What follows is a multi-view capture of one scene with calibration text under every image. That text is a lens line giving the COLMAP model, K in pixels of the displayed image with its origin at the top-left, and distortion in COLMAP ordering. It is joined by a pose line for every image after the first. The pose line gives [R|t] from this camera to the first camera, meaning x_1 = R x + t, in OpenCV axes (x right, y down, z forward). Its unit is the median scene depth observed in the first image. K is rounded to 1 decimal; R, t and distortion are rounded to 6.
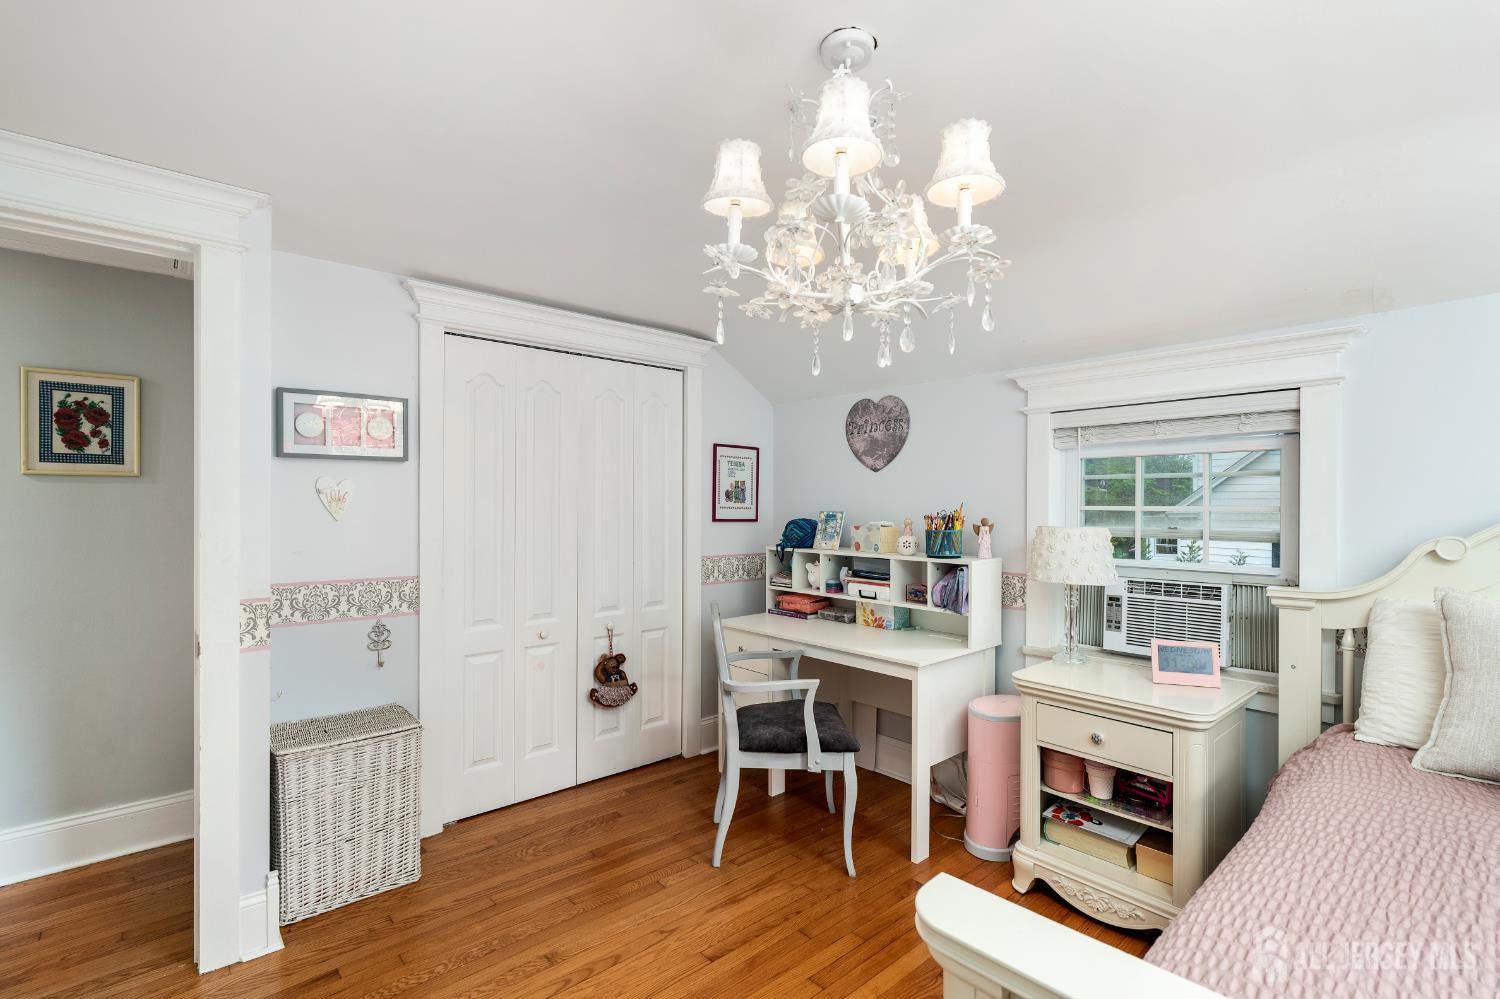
lens RADIAL K [[681.8, 0, 752.7], [0, 681.8, 503.3], [0, 0, 1]] dist [-0.000956, 0.000385]
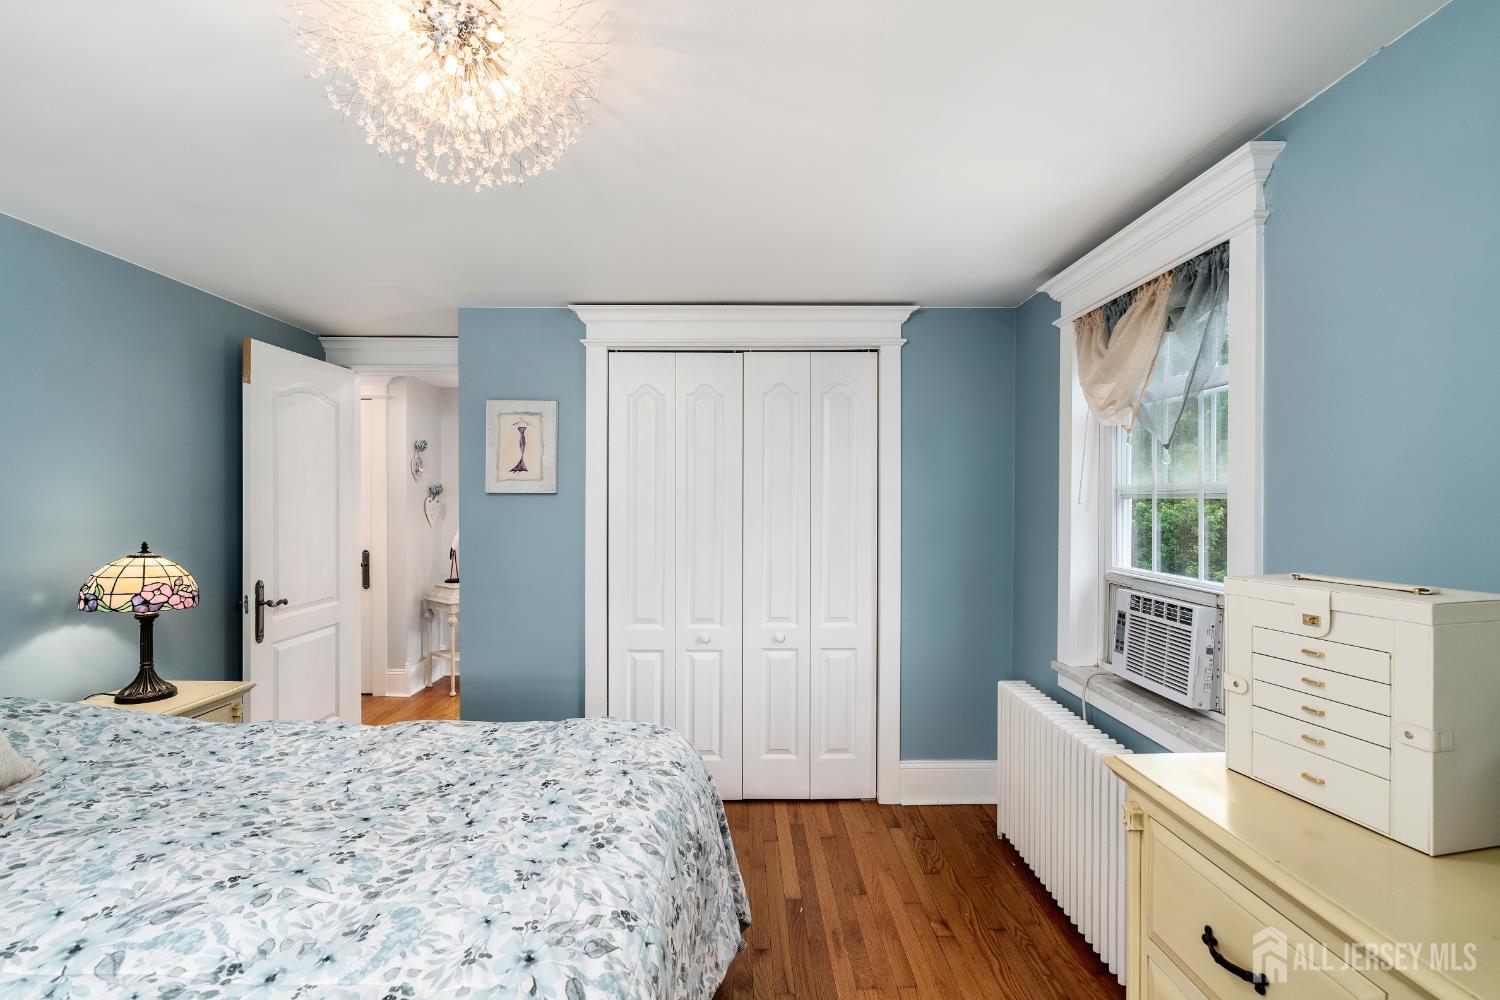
lens RADIAL K [[681.8, 0, 752.7], [0, 681.8, 503.8], [0, 0, 1]] dist [-0.000956, 0.000385]
pose [[0.767033, 0.000889, -0.641607, 0.144735], [0.002596, 0.999987, 0.004489, -0.002693], [0.641603, -0.005109, 0.767020, 0.109599]]
